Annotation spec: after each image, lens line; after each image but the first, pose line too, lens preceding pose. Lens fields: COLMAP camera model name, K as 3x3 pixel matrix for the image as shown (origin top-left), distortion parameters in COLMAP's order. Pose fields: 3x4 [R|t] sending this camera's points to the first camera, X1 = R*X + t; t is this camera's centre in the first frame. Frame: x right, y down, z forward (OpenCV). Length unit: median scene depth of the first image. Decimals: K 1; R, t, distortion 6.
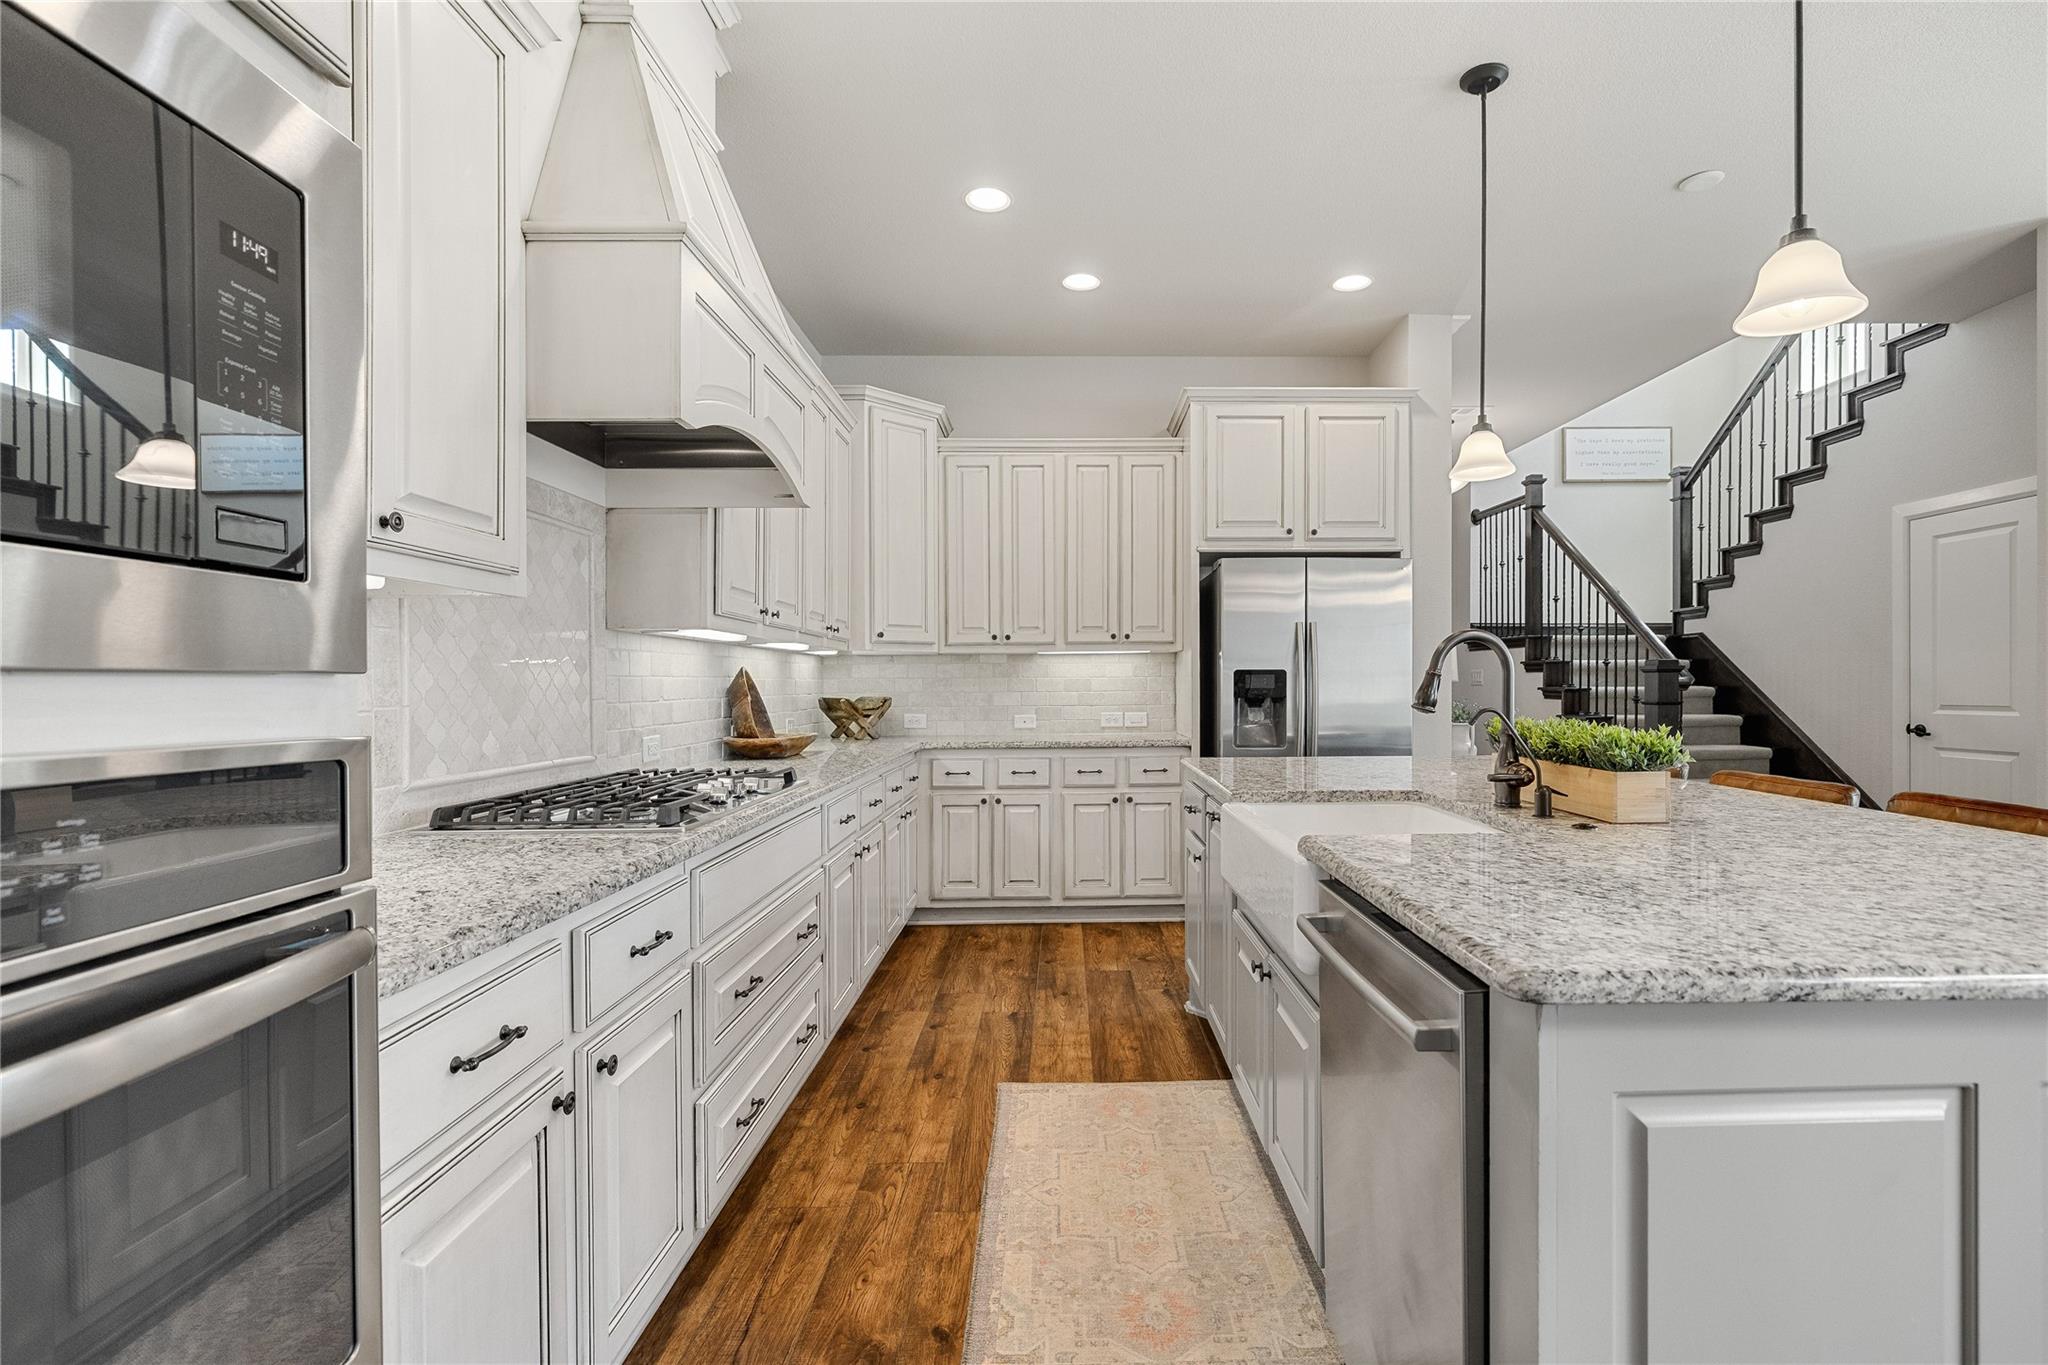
lens RADIAL K [[922.2, 0, 979.3], [0, 922.2, 679.0], [0, 0, 1]] dist [-0.001898, 0.002130]
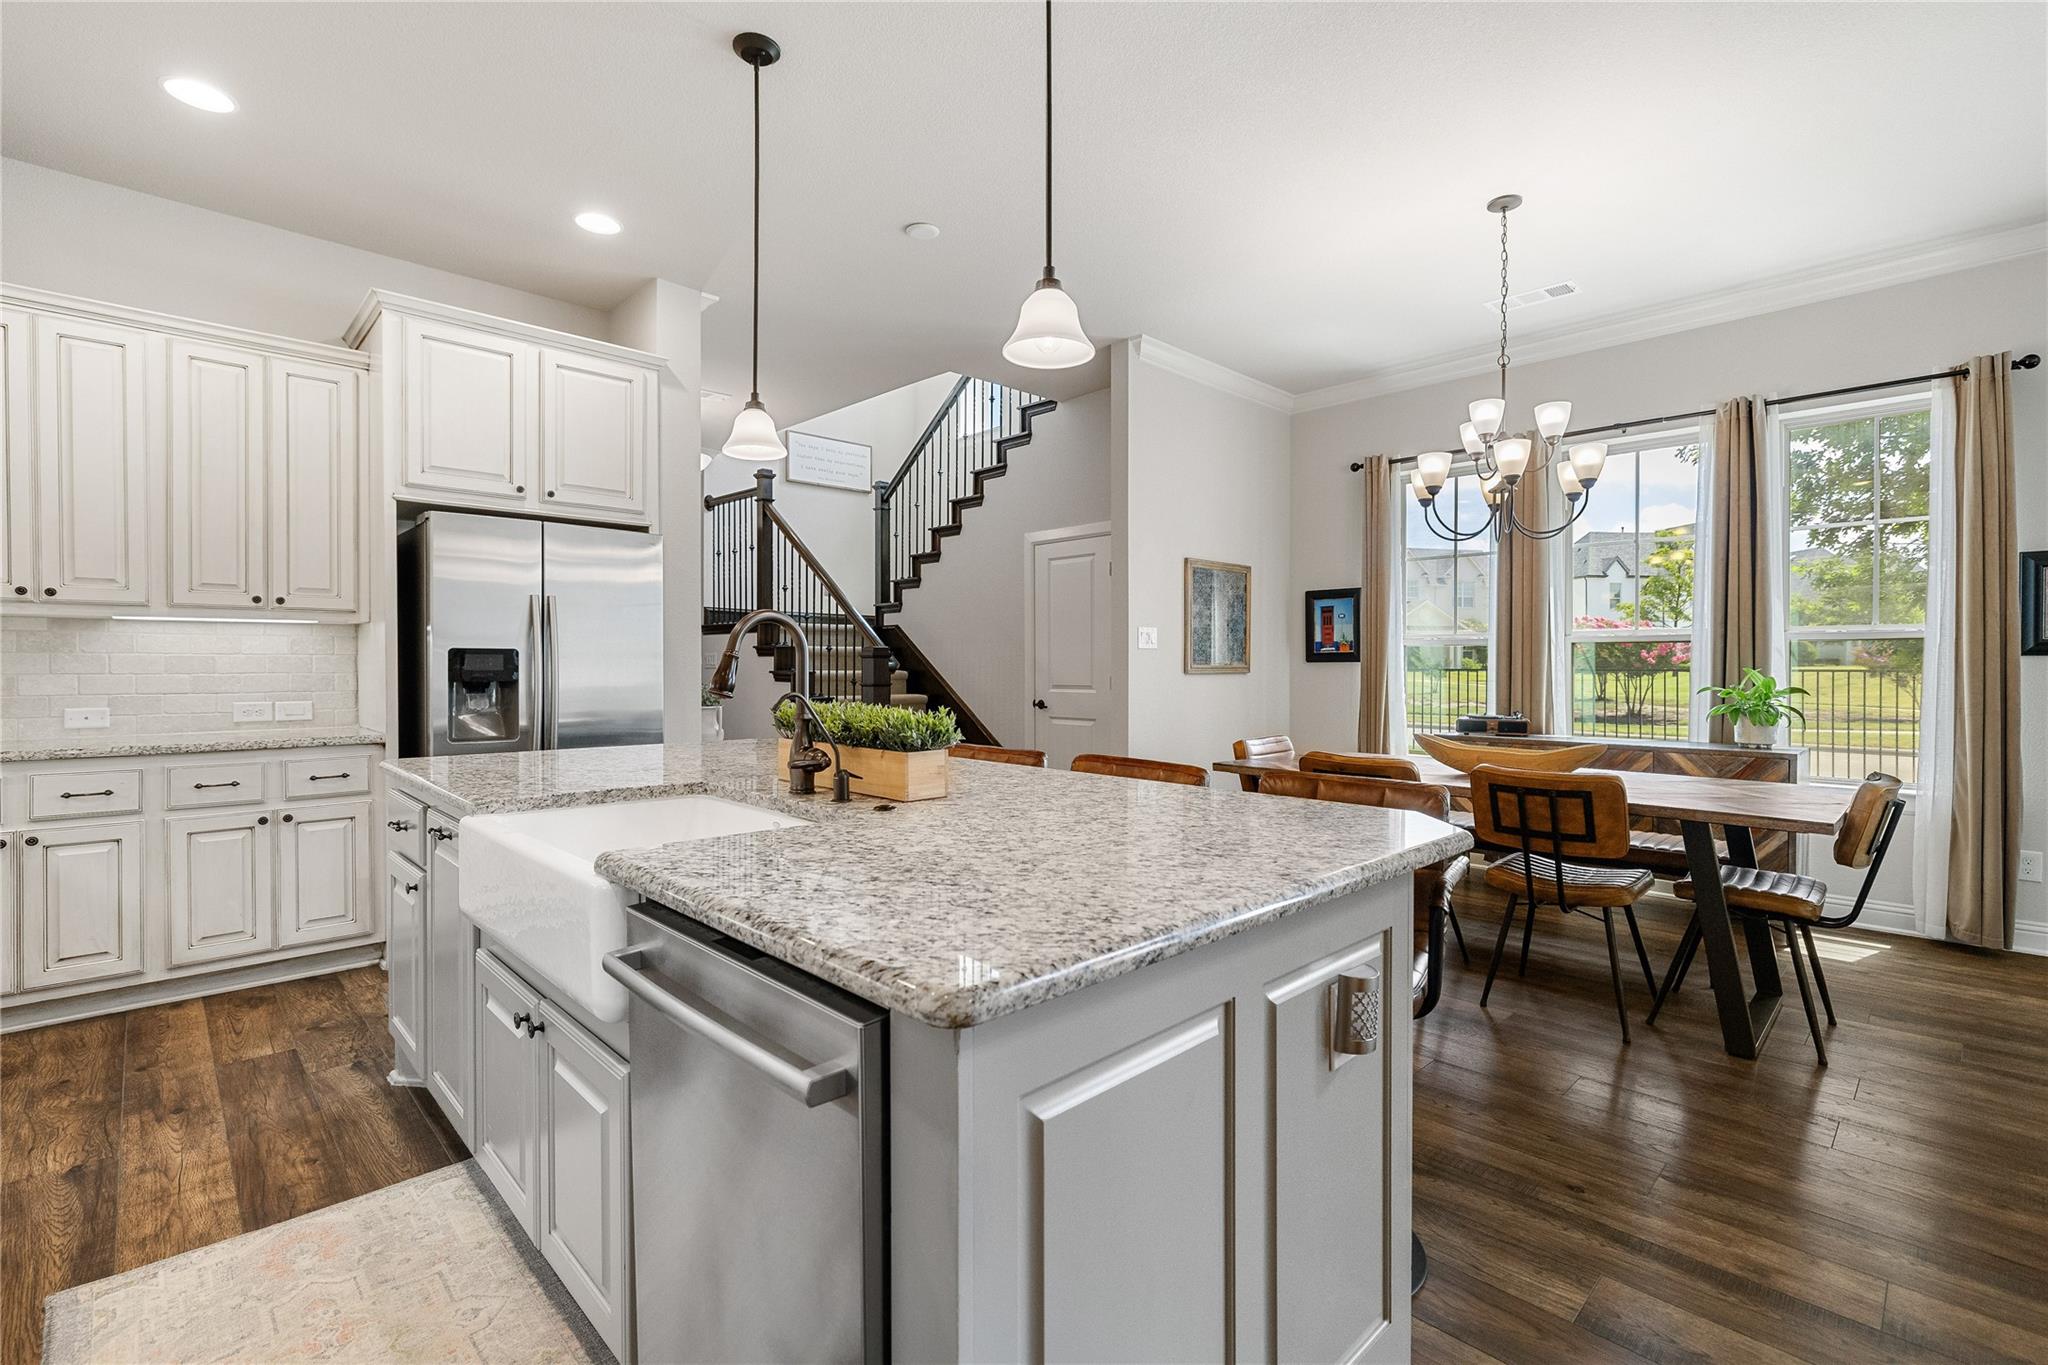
lens RADIAL K [[922.2, 0, 979.3], [0, 922.2, 679.0], [0, 0, 1]] dist [-0.001898, 0.002130]
pose [[0.676478, -0.003072, 0.736456, -0.013536], [-0.011057, 0.999836, 0.014327, 0.000912], [-0.736380, -0.017835, 0.676333, 0.131153]]
